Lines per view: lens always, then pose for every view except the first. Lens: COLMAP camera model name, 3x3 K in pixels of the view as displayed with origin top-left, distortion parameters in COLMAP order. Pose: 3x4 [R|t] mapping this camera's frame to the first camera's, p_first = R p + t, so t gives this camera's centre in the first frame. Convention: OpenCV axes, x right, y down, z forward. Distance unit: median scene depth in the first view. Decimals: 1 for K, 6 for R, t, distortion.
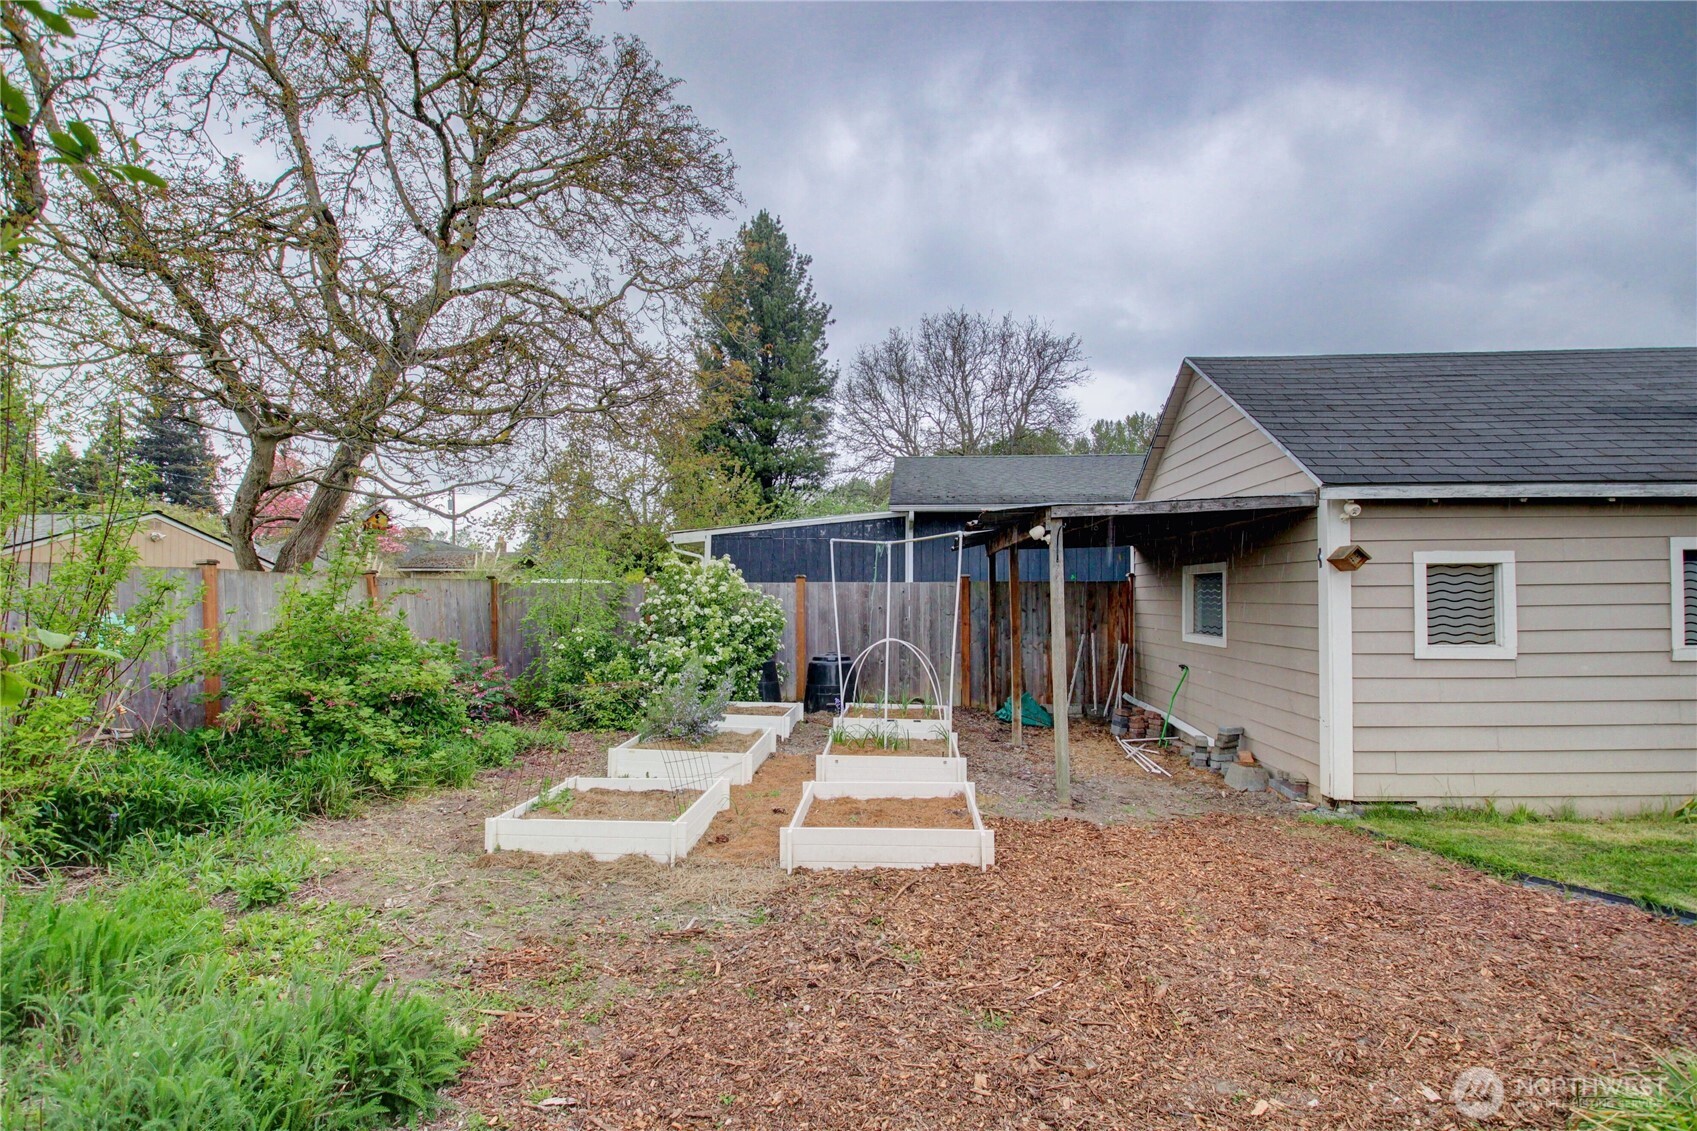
lens RADIAL K [[796.7, 0, 850.4], [0, 796.7, 582.9], [0, 0, 1]] dist [-0.008591, -0.000285]
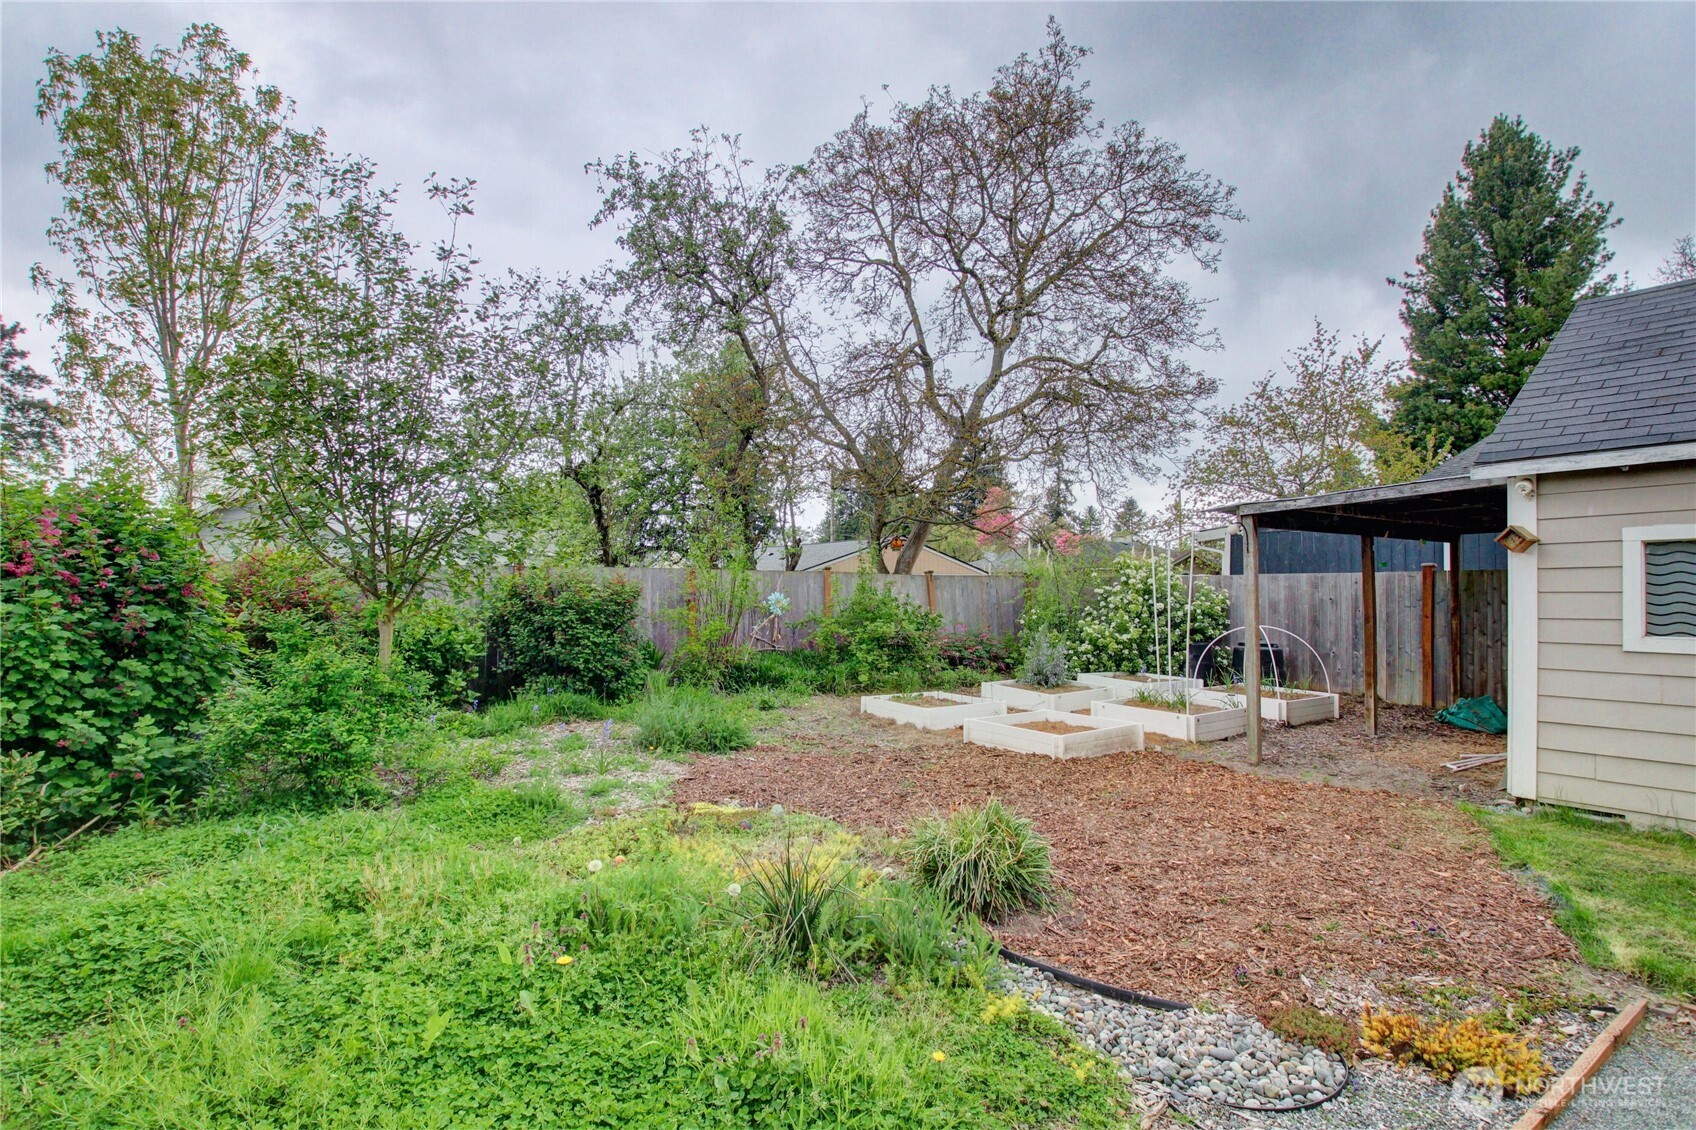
lens RADIAL K [[828.8, 0, 853.6], [0, 828.8, 575.1], [0, 0, 1]] dist [-0.012476, -0.000760]
pose [[0.613894, -0.012841, -0.789284, 0.894542], [0.008988, 0.999917, -0.009277, 0.013335], [0.789337, -0.001399, 0.613958, -0.210366]]
